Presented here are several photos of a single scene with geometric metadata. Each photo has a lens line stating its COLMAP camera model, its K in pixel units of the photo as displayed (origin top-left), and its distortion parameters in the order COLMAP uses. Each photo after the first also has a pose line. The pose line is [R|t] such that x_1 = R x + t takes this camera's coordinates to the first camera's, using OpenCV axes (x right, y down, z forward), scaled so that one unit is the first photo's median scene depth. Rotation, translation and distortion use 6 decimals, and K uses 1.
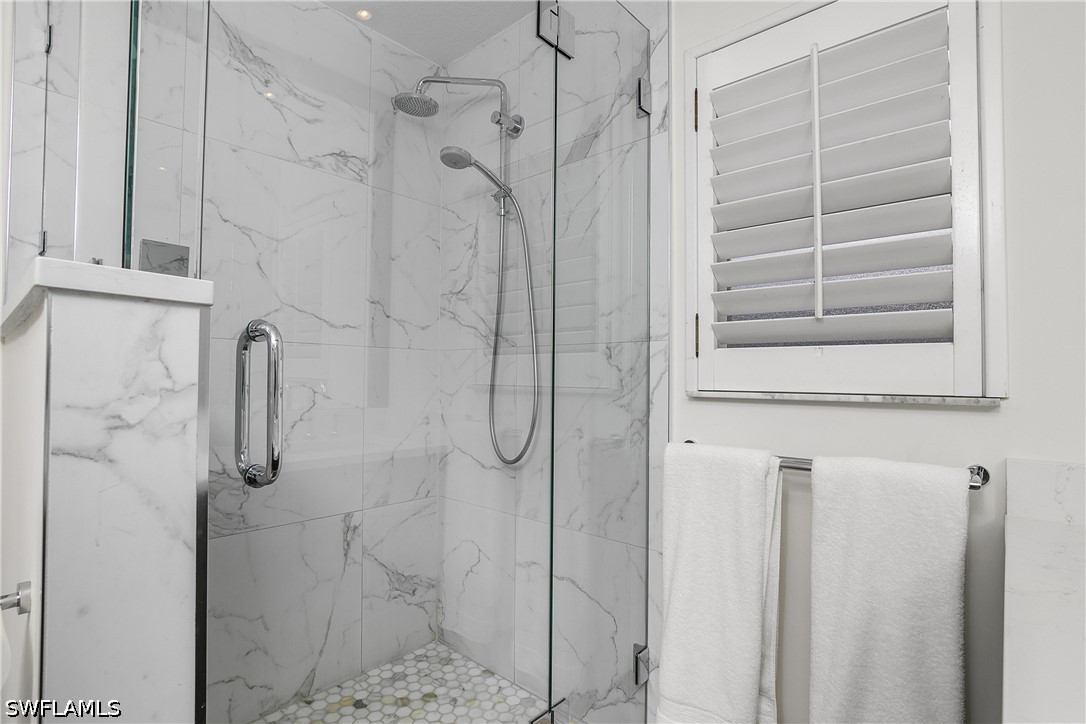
lens RADIAL K [[544.5, 0, 544.2], [0, 544.5, 366.9], [0, 0, 1]] dist [-0.002729, -0.000042]
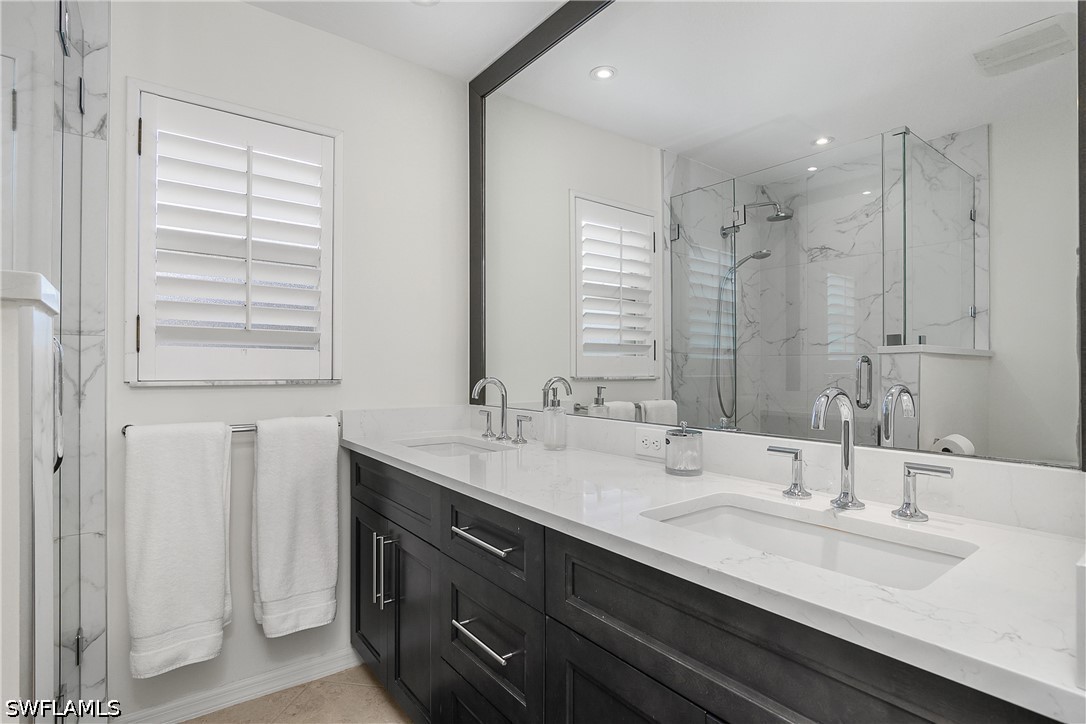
lens RADIAL K [[544.5, 0, 543.7], [0, 544.5, 362.8], [0, 0, 1]] dist [-0.002729, -0.000042]
pose [[0.183977, -0.000263, 0.982930, -0.781784], [-0.023786, 0.999706, 0.004719, -0.024524], [-0.982643, -0.024248, 0.183917, -0.067503]]
